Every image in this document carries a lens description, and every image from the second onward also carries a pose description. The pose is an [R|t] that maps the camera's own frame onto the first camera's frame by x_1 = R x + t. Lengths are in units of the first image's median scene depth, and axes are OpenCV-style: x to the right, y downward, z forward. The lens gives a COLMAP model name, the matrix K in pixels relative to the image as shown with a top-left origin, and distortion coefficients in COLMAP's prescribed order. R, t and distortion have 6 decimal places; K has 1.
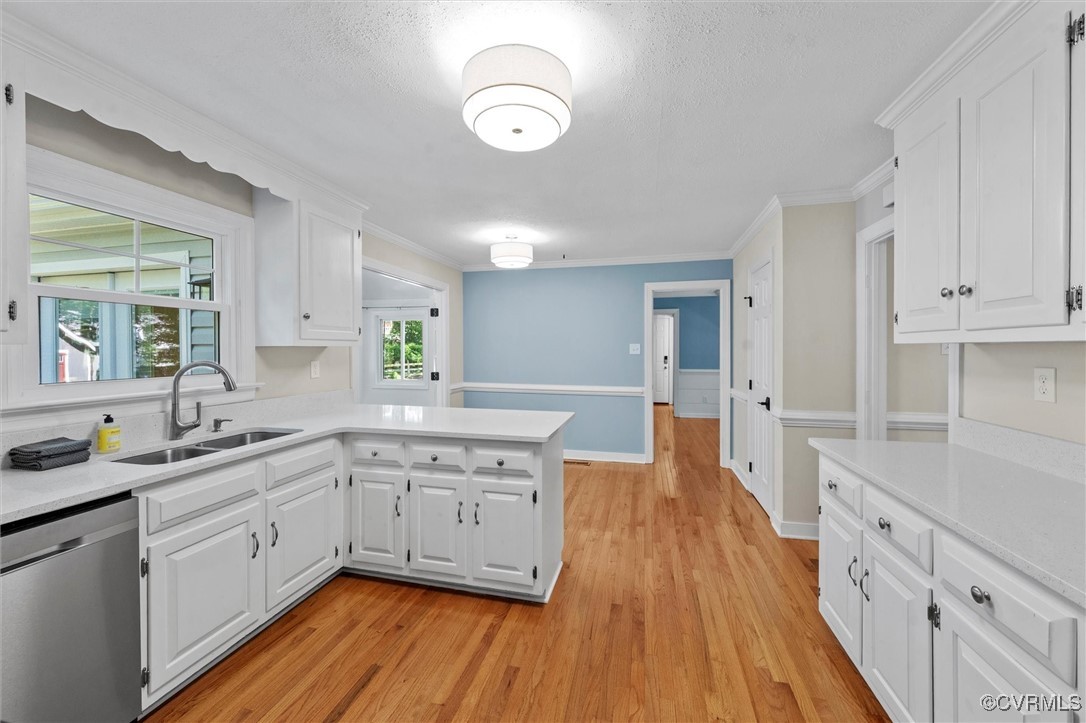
lens RADIAL K [[401.7, 0, 544.7], [0, 401.7, 353.1], [0, 0, 1]] dist [-0.000432, 0.000043]
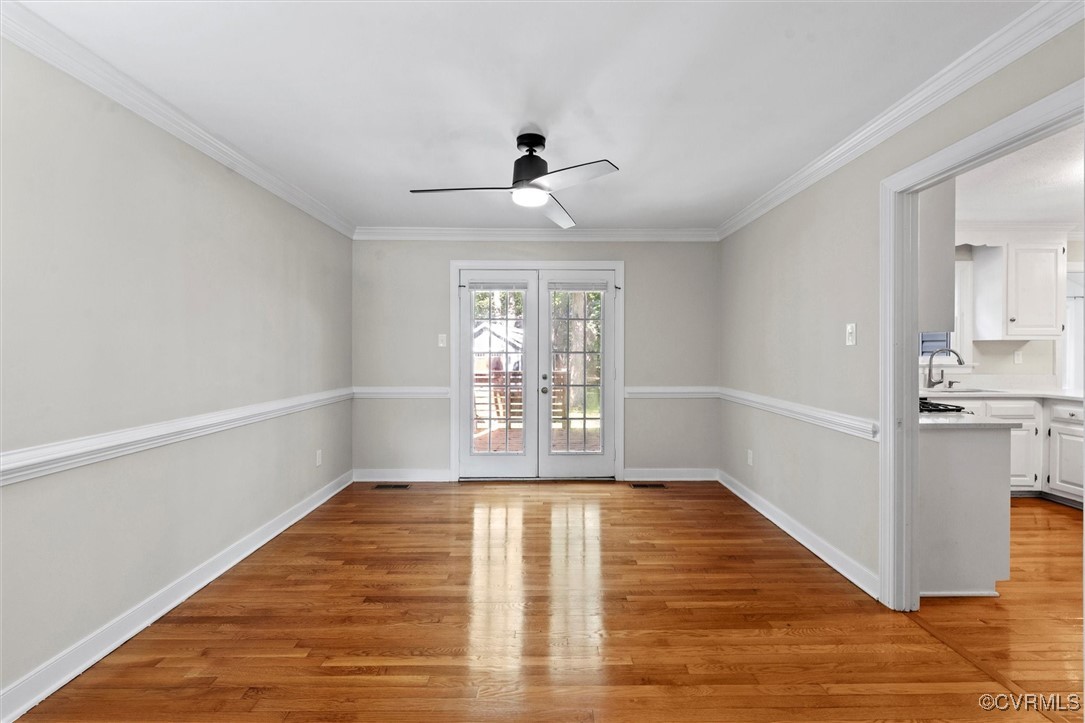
lens RADIAL K [[453.2, 0, 540.8], [0, 453.2, 353.5], [0, 0, 1]] dist [-0.002957, -0.000071]
pose [[0.249592, 0.009954, -0.968300, 0.638202], [-0.005771, 0.999945, 0.008792, 0.030742], [0.968334, 0.003394, 0.249635, -1.193939]]
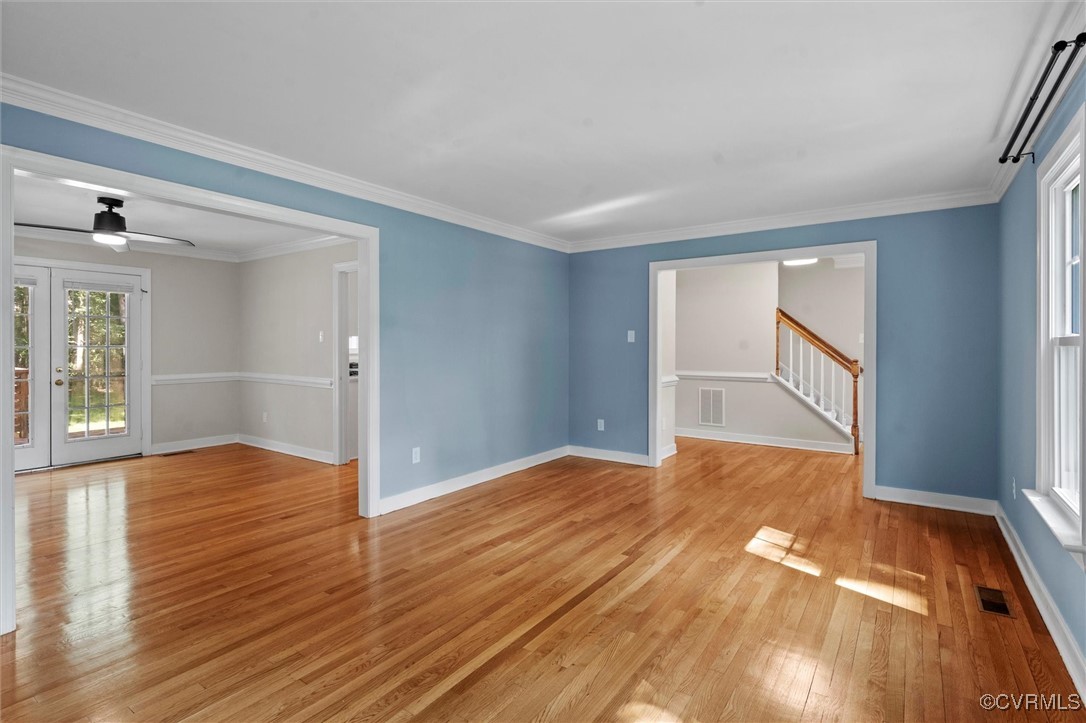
lens RADIAL K [[526.2, 0, 569.7], [0, 526.2, 346.0], [0, 0, 1]] dist [0.012717, 0.000092]
pose [[0.943052, 0.005541, -0.332599, 3.115708], [-0.005863, 0.999983, 0.000036, 0.020081], [0.332593, 0.001916, 0.943069, -3.438133]]
